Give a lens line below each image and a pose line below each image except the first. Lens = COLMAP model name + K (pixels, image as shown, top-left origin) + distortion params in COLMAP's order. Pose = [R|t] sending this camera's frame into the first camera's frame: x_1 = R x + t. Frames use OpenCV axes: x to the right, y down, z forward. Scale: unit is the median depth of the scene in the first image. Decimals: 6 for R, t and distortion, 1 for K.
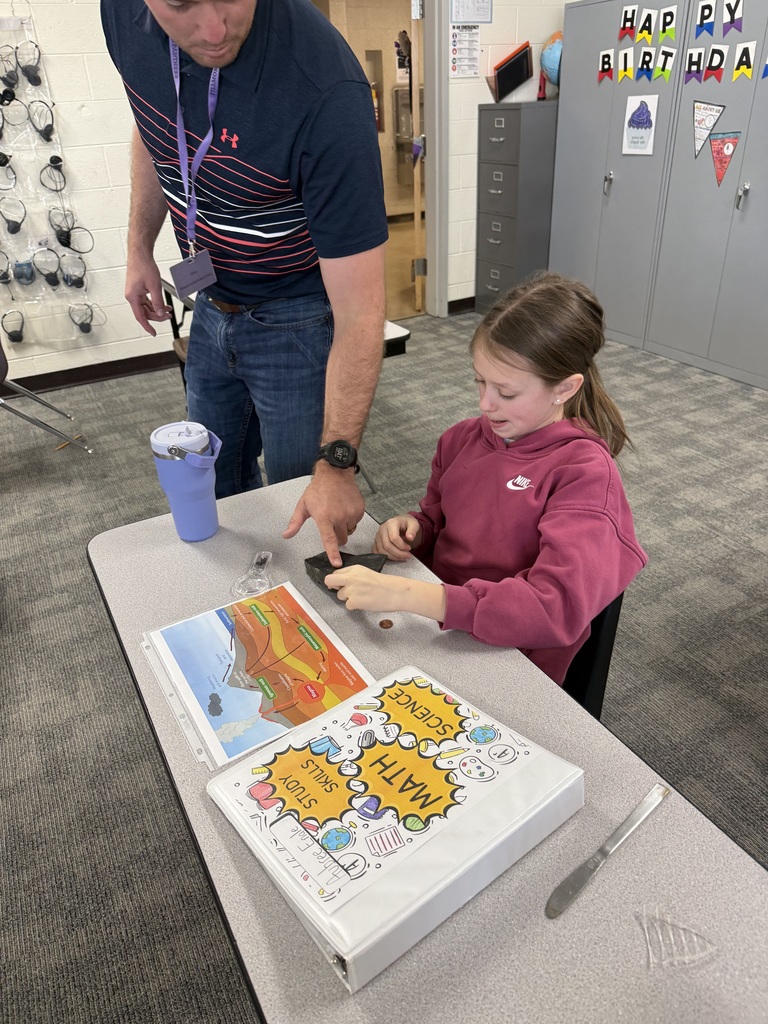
lens RADIAL K [[735.1, 0, 384.0], [0, 735.1, 512.0], [0, 0, 1]] dist [-0.006197, 0.000236]
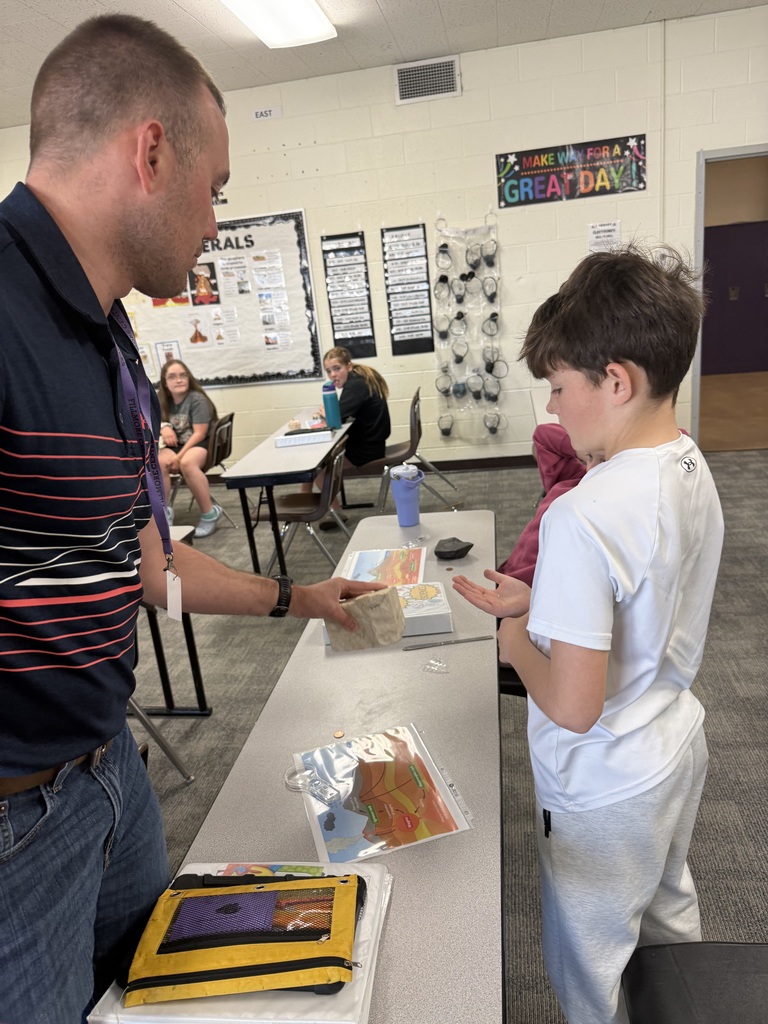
lens RADIAL K [[715.8, 0, 384.0], [0, 715.8, 512.0], [0, 0, 1]] dist [-0.000669, -0.002428]
pose [[0.808009, 0.143692, -0.571380, 0.224442], [-0.223267, 0.972150, -0.071251, 0.039209], [0.545229, 0.185141, 0.817587, -0.181442]]
